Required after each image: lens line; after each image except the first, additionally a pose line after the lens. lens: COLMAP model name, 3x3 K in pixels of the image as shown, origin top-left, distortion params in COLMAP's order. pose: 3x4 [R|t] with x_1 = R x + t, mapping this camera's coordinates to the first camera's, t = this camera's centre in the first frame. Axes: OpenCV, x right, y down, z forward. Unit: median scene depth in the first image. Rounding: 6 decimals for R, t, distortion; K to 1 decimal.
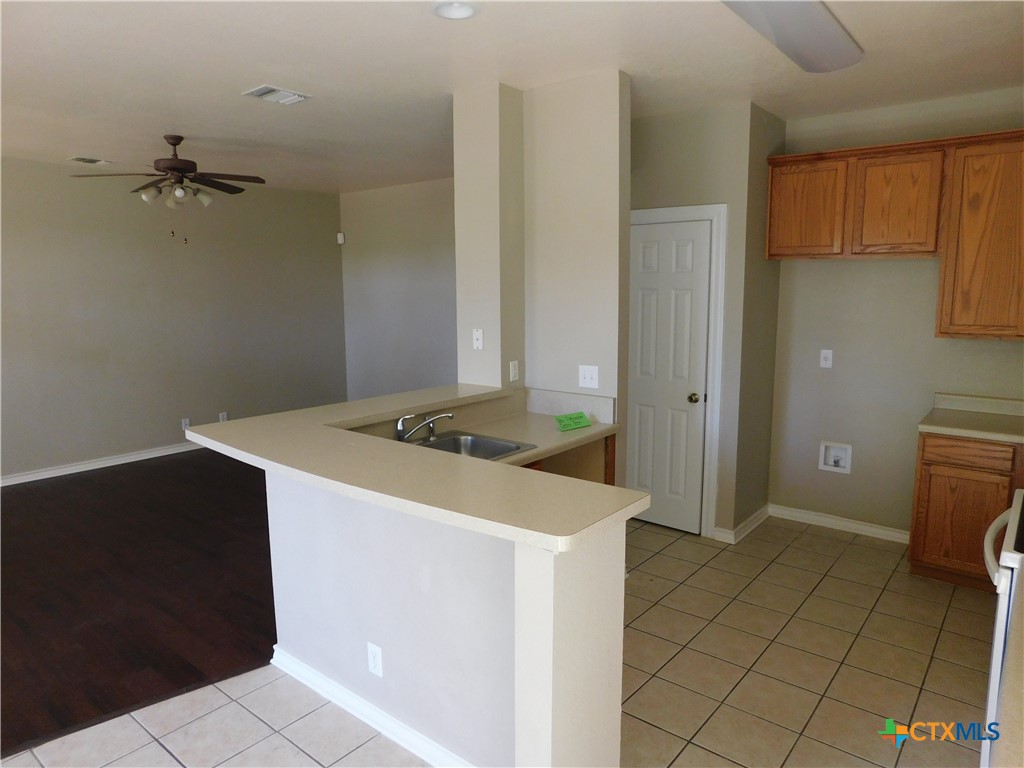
lens RADIAL K [[675.9, 0, 508.9], [0, 675.9, 381.1], [0, 0, 1]] dist [-0.072821, 0.059046]
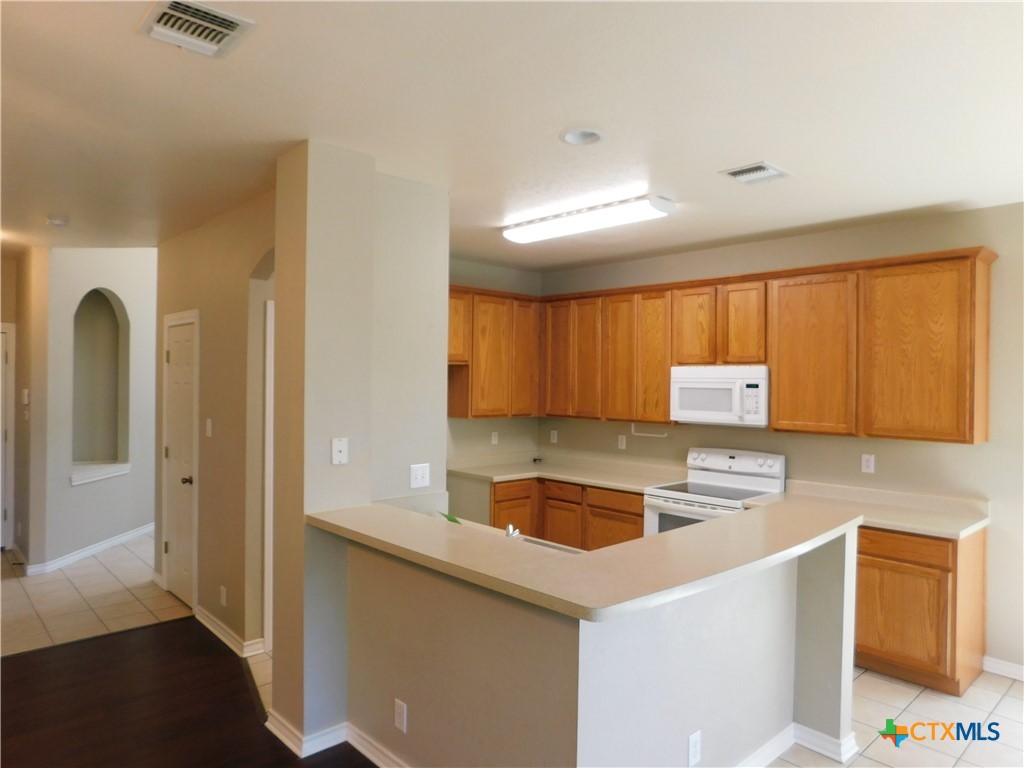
lens RADIAL K [[675.9, 0, 511.4], [0, 675.9, 382.0], [0, 0, 1]] dist [-0.072821, 0.059046]
pose [[0.132194, 0.005994, 0.991206, -0.805943], [0.128735, 0.991408, -0.023164, -0.098388], [-0.982829, 0.130665, 0.130286, 0.692626]]
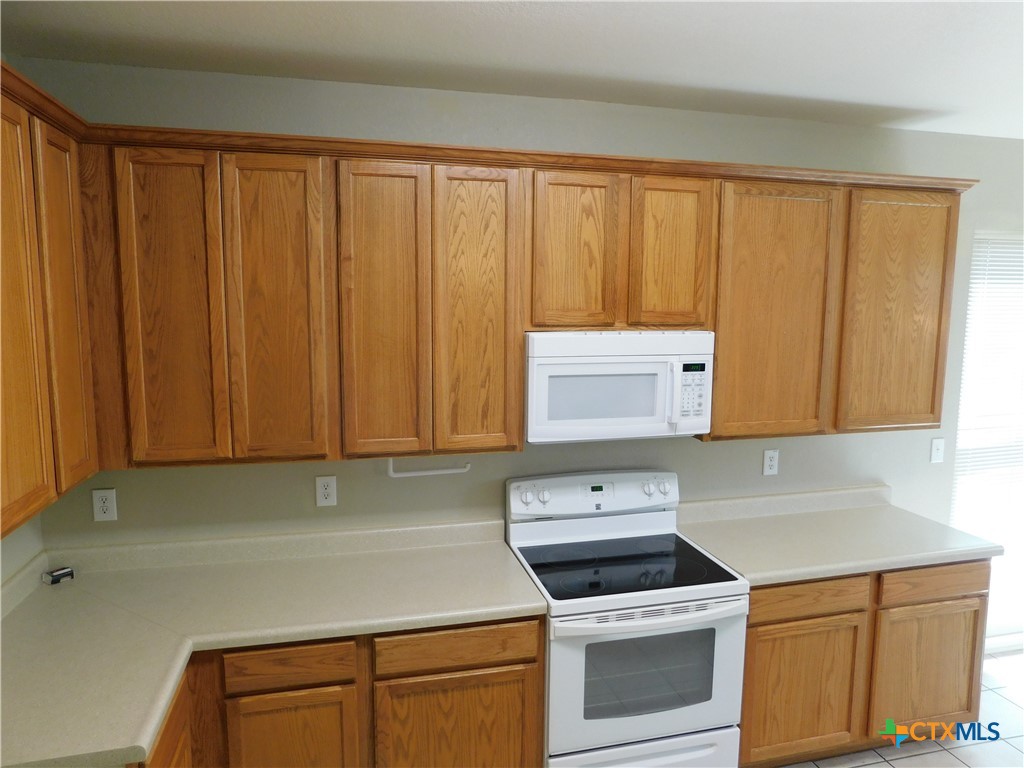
lens RADIAL K [[675.9, 0, 509.6], [0, 675.9, 380.9], [0, 0, 1]] dist [-0.072821, 0.059046]
pose [[-0.806052, -0.069719, 0.587725, 0.190419], [0.083208, 0.969825, 0.229164, -0.221291], [-0.585967, 0.233622, -0.775928, 1.064922]]
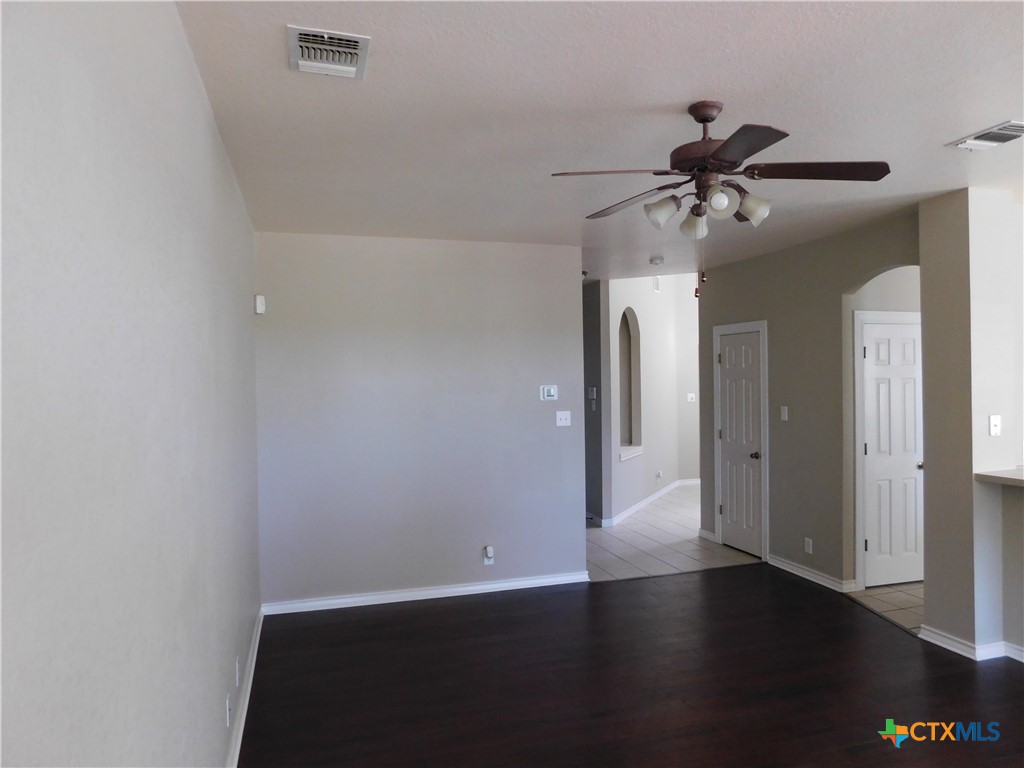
lens RADIAL K [[675.9, 0, 511.2], [0, 675.9, 379.8], [0, 0, 1]] dist [-0.072821, 0.059046]
pose [[0.550058, -0.002101, 0.835124, -1.288011], [0.130936, 0.987846, -0.083756, -0.142444], [-0.824798, 0.155418, 0.543648, 1.055165]]
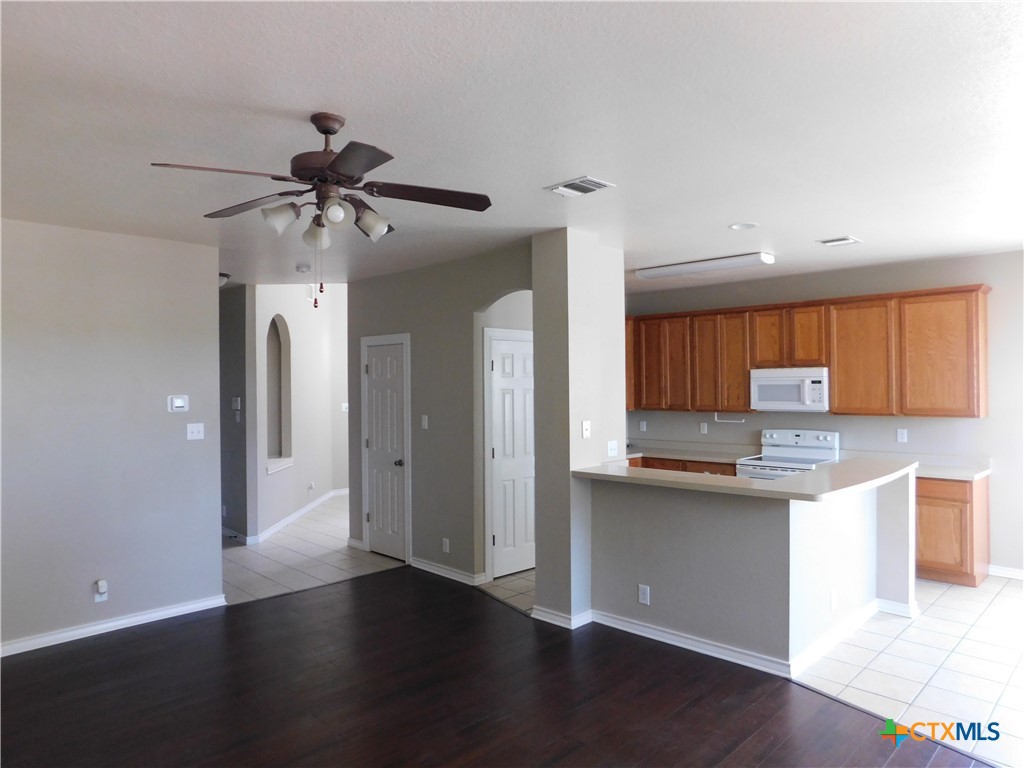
lens RADIAL K [[675.9, 0, 511.5], [0, 675.9, 382.0], [0, 0, 1]] dist [-0.072821, 0.059046]
pose [[0.096758, 0.009840, 0.995259, -1.269899], [0.150902, 0.988247, -0.024441, -0.137092], [-0.983802, 0.152551, 0.094136, 1.010854]]
